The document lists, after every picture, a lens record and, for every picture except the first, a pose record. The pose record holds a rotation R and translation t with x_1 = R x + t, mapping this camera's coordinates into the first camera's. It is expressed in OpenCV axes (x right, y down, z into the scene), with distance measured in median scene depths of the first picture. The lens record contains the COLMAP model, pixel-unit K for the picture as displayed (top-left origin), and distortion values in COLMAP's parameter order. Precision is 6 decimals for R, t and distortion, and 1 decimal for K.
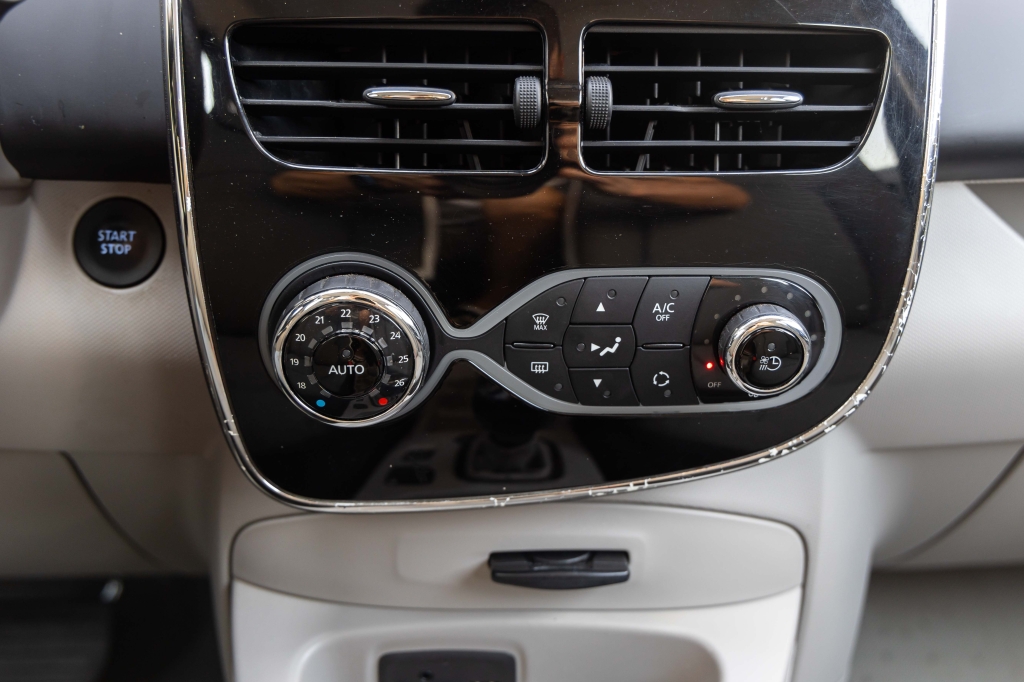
lens RADIAL K [[1171.5, 0, 544.1], [0, 1171.5, 310.1], [0, 0, 1]] dist [0.014199, 0.021984]
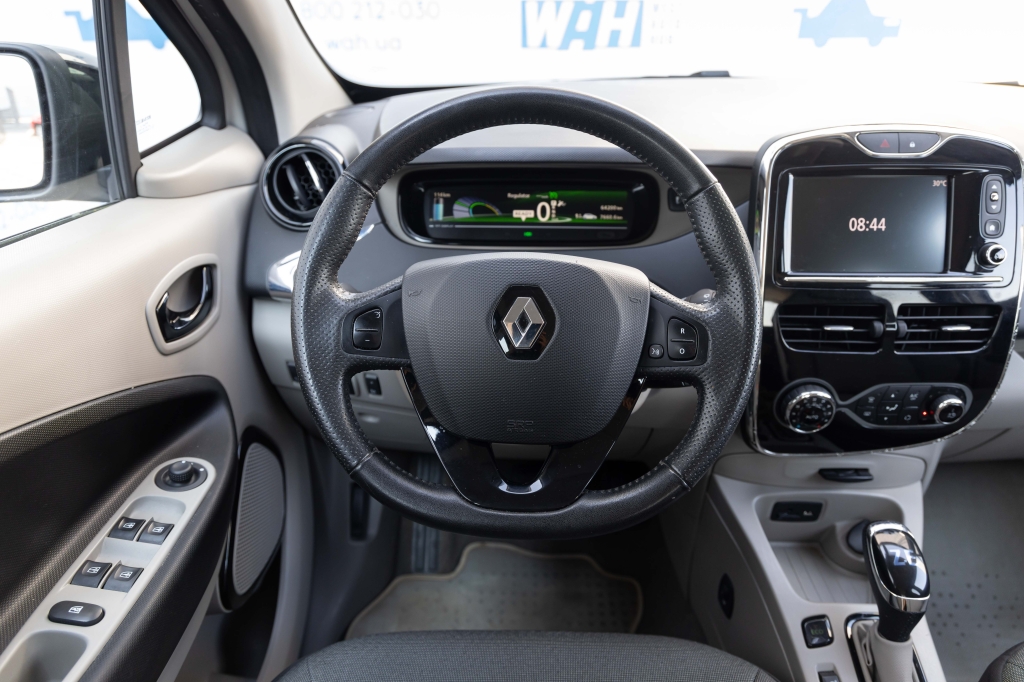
lens RADIAL K [[679.9, 0, 515.6], [0, 679.9, 341.5], [0, 0, 1]] dist [0.000427, 0.001206]
pose [[0.997493, 0.009766, -0.070093, -0.780854], [-0.002492, 0.994666, 0.103121, -0.311939], [0.070726, -0.102687, 0.992196, -0.764376]]
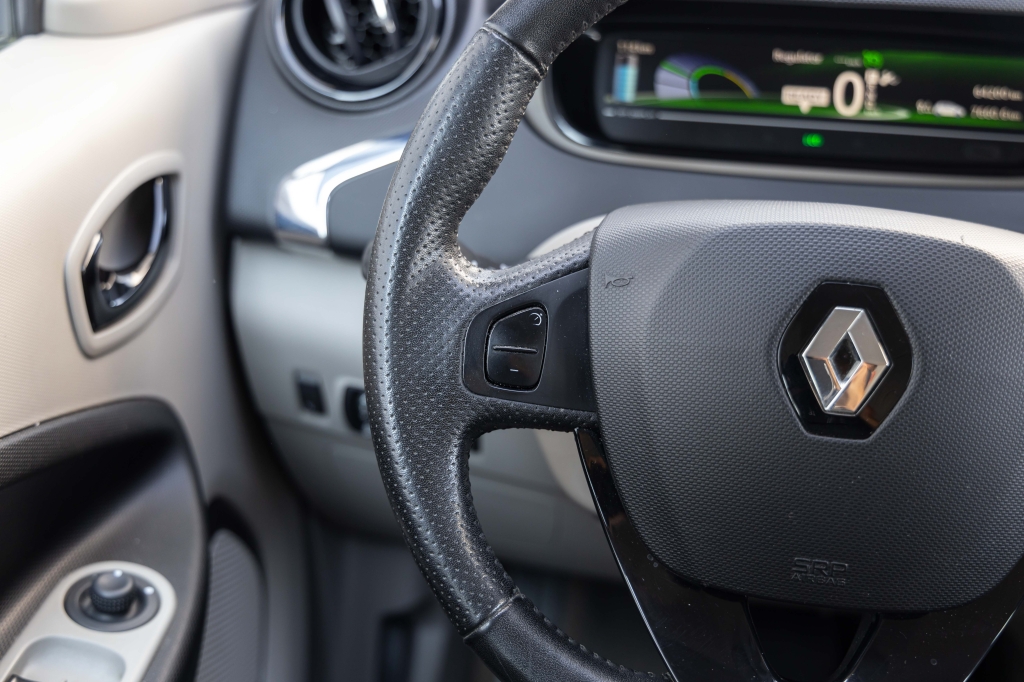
lens RADIAL K [[1461.7, 0, 512.0], [0, 1461.7, 341.0], [0, 0, 1]] dist [0.008737, -0.031101]
pose [[0.981962, 0.080167, -0.171241, -0.925456], [-0.057103, 0.989115, 0.135611, -0.394850], [0.180249, -0.123387, 0.975851, -0.837259]]
